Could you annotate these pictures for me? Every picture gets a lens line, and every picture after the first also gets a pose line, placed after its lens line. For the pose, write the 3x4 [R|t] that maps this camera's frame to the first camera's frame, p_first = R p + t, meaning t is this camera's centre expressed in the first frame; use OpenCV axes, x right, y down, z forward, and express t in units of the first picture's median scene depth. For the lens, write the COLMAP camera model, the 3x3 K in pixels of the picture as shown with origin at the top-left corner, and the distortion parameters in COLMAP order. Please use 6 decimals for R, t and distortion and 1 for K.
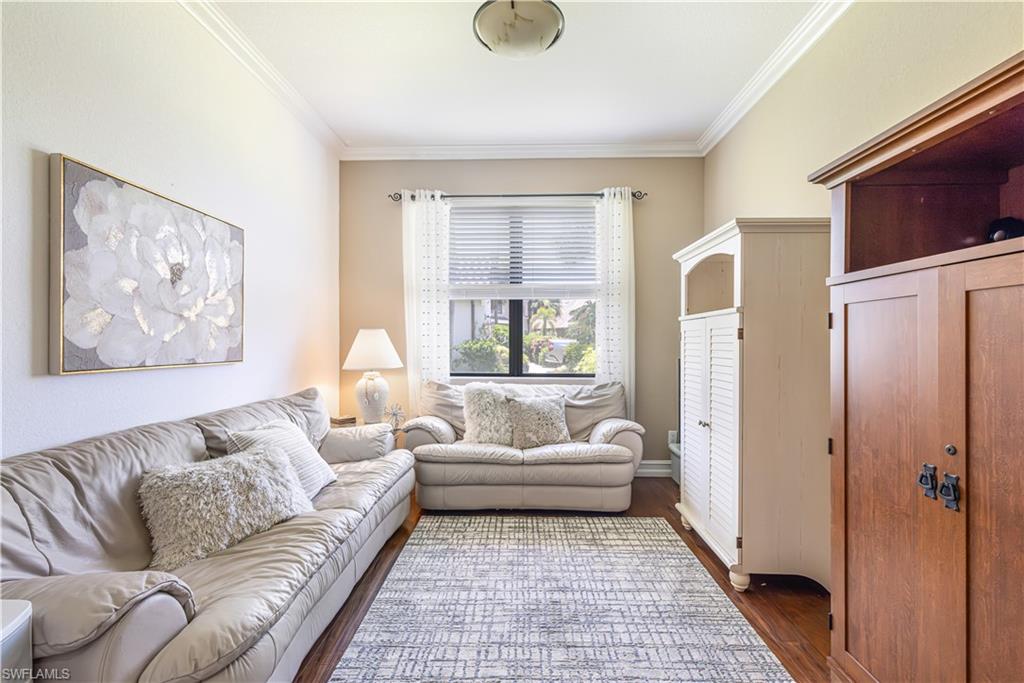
lens RADIAL K [[445.2, 0, 512.9], [0, 445.2, 341.6], [0, 0, 1]] dist [0.000290, 0.000229]
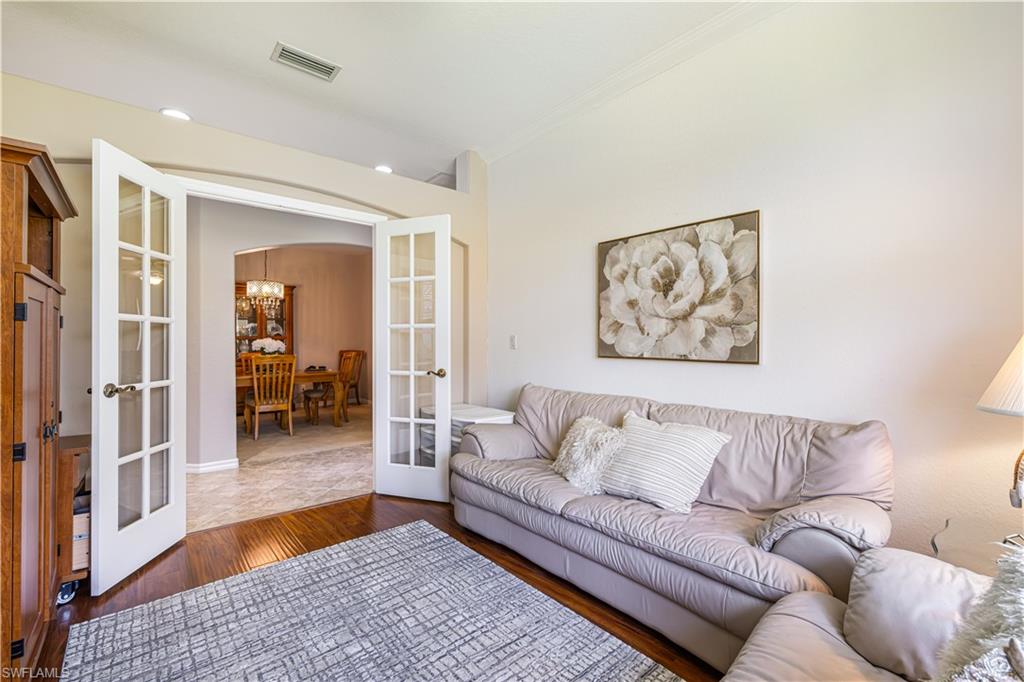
lens RADIAL K [[445.2, 0, 511.7], [0, 445.2, 340.5], [0, 0, 1]] dist [0.000290, 0.000229]
pose [[-0.743814, -0.000962, -0.668385, 0.429359], [0.001174, 0.999996, -0.002745, 0.002888], [0.668385, -0.002826, -0.743810, 1.710253]]
